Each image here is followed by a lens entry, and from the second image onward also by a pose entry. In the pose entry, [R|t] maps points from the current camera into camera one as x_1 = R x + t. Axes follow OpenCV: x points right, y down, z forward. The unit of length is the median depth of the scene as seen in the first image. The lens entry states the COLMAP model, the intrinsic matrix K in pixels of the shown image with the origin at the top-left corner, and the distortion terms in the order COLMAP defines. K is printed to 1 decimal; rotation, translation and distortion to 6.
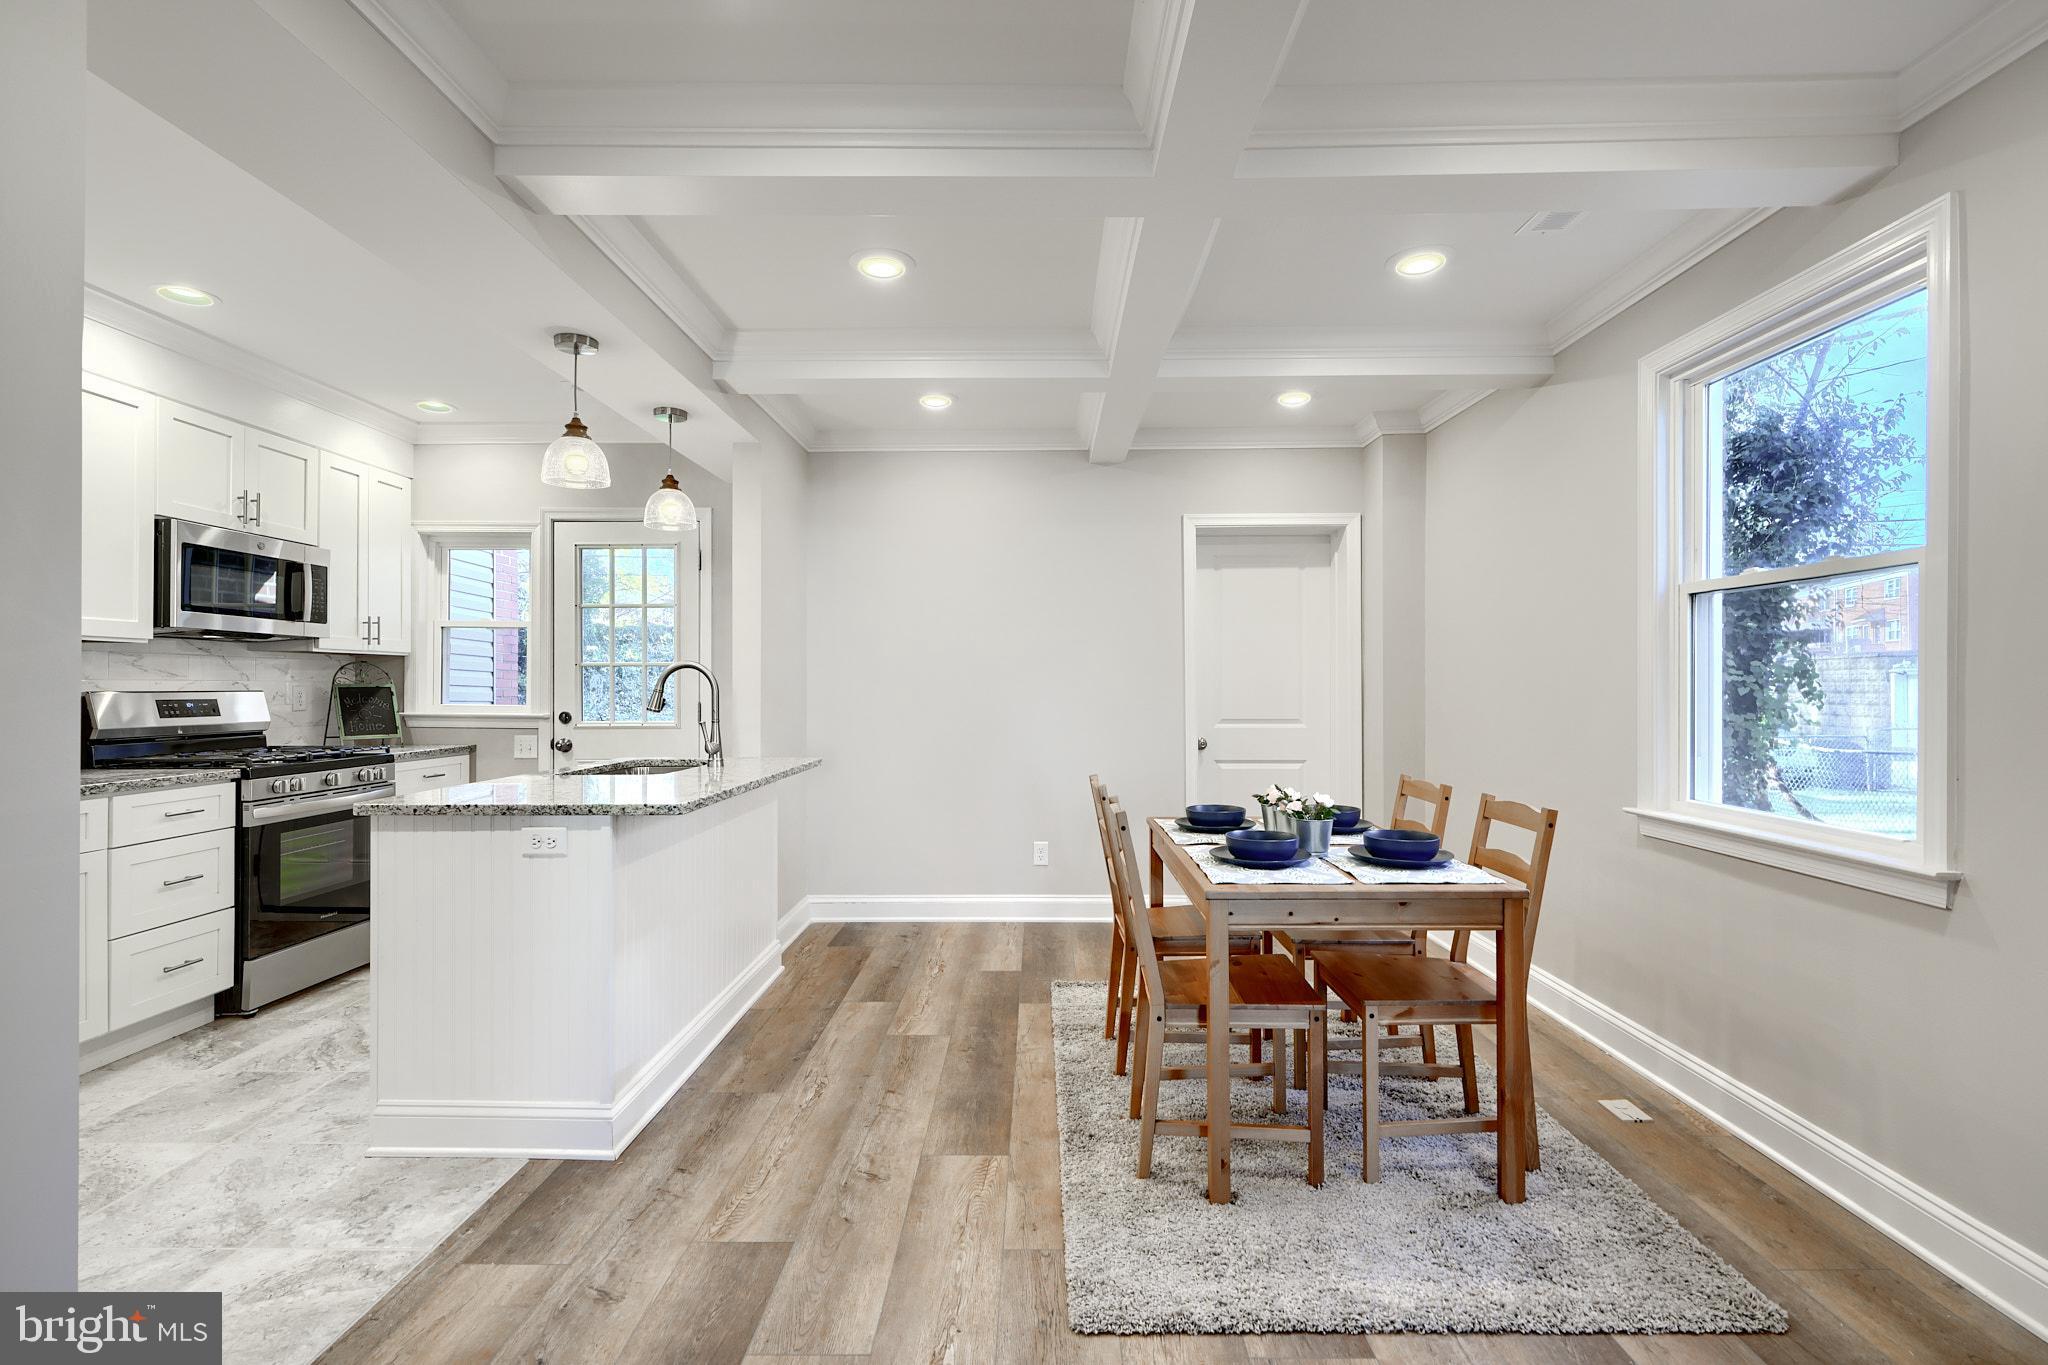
lens RADIAL K [[919.7, 0, 1030.5], [0, 919.7, 680.4], [0, 0, 1]] dist [0.004630, -0.000806]
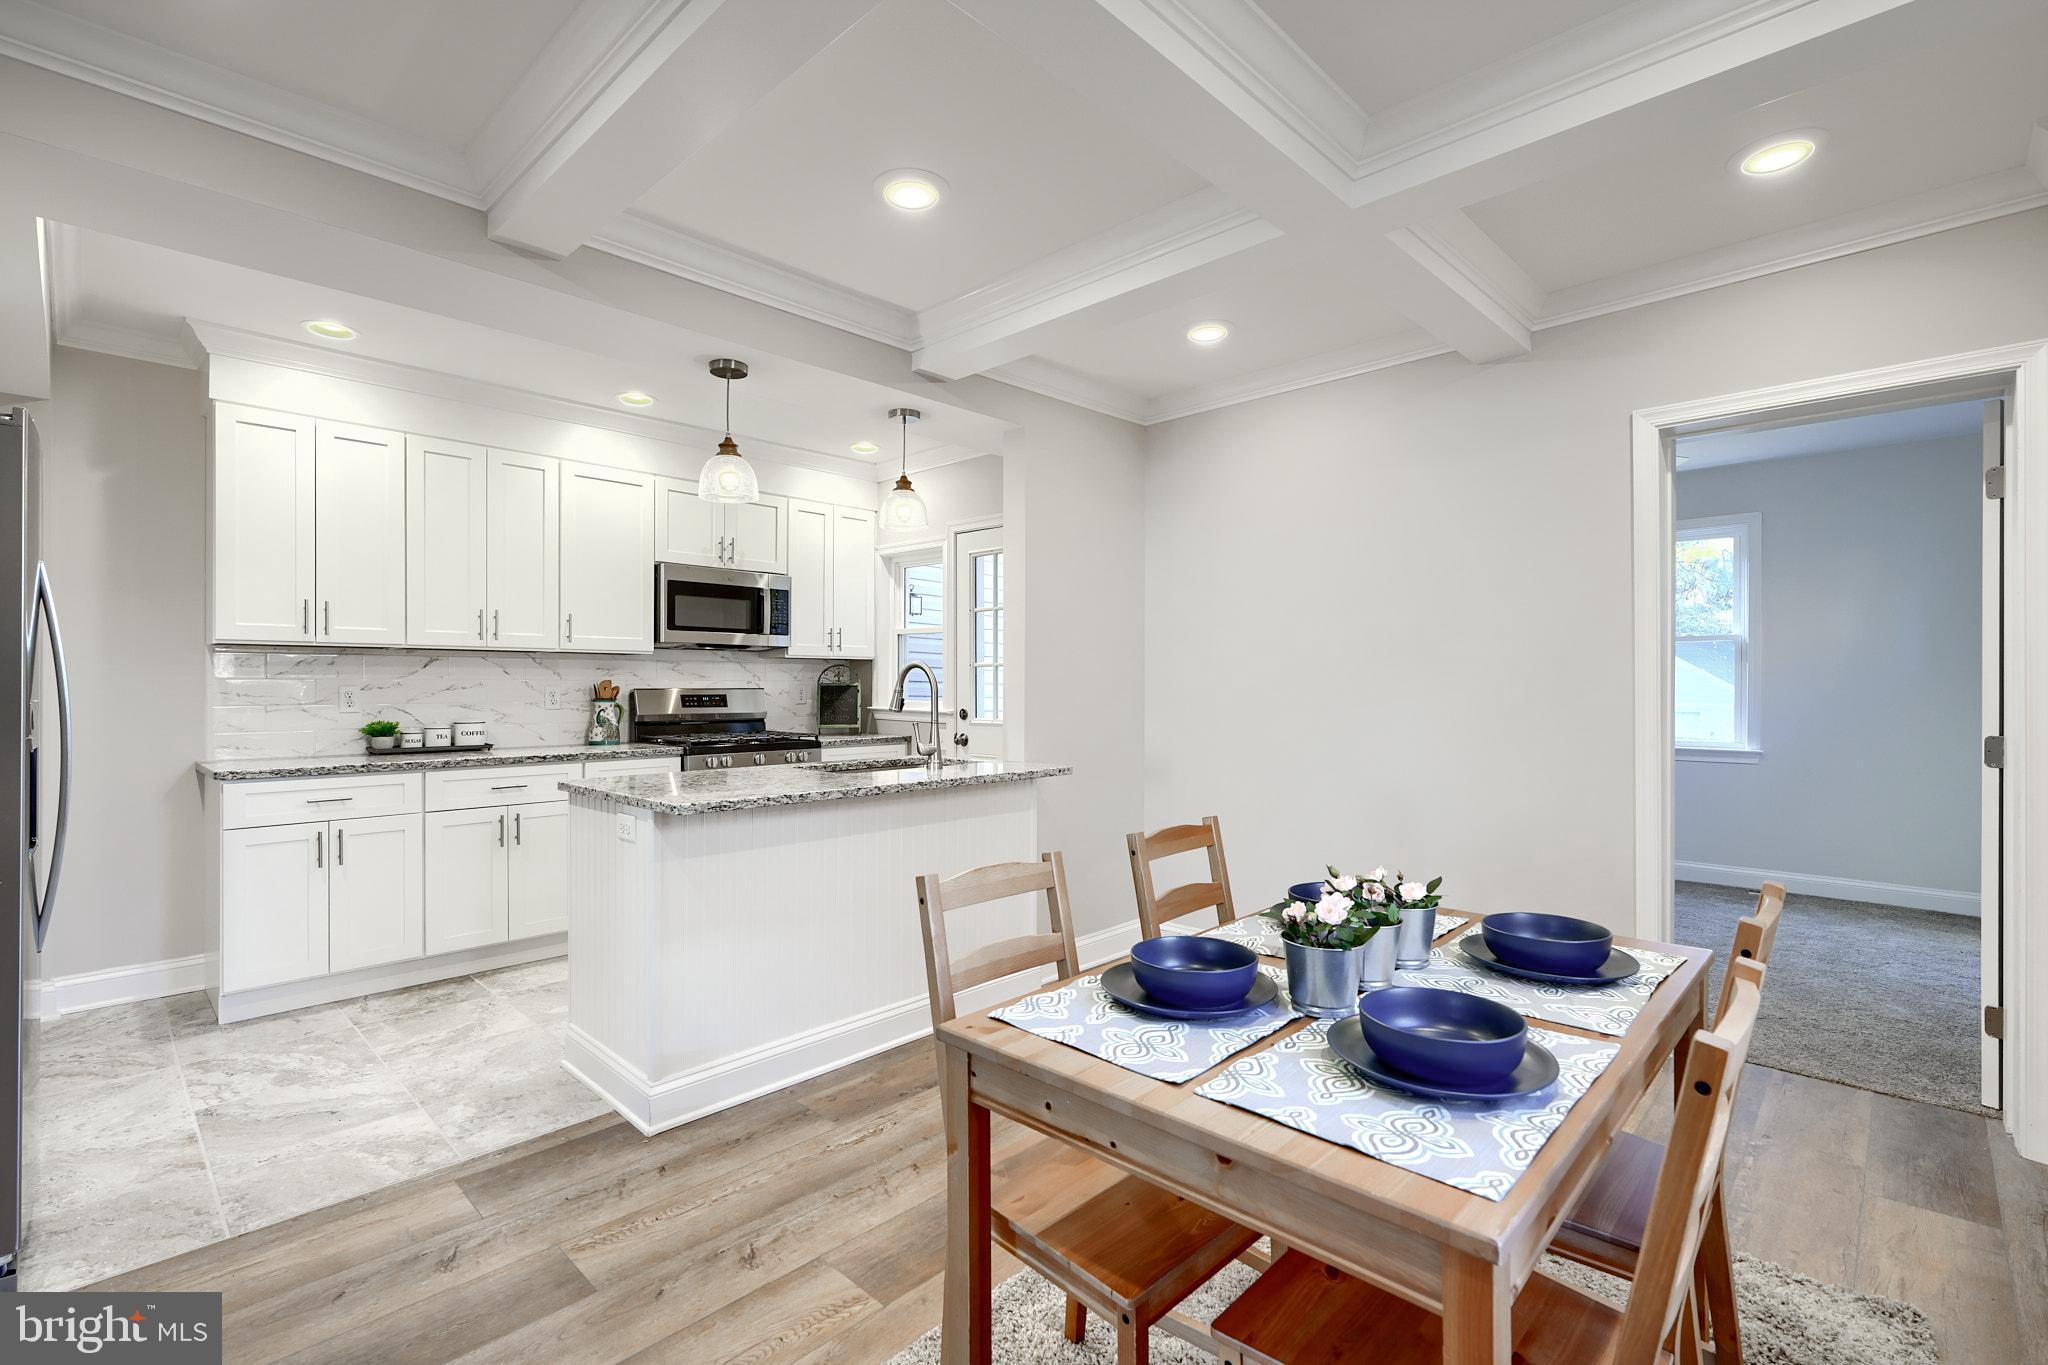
lens RADIAL K [[919.7, 0, 1025.5], [0, 919.7, 683.5], [0, 0, 1]] dist [0.004630, -0.000806]
pose [[0.729815, 0.001881, -0.683642, 0.403032], [0.002957, 0.999978, 0.005908, -0.002299], [0.683638, -0.006333, 0.729793, 0.364556]]
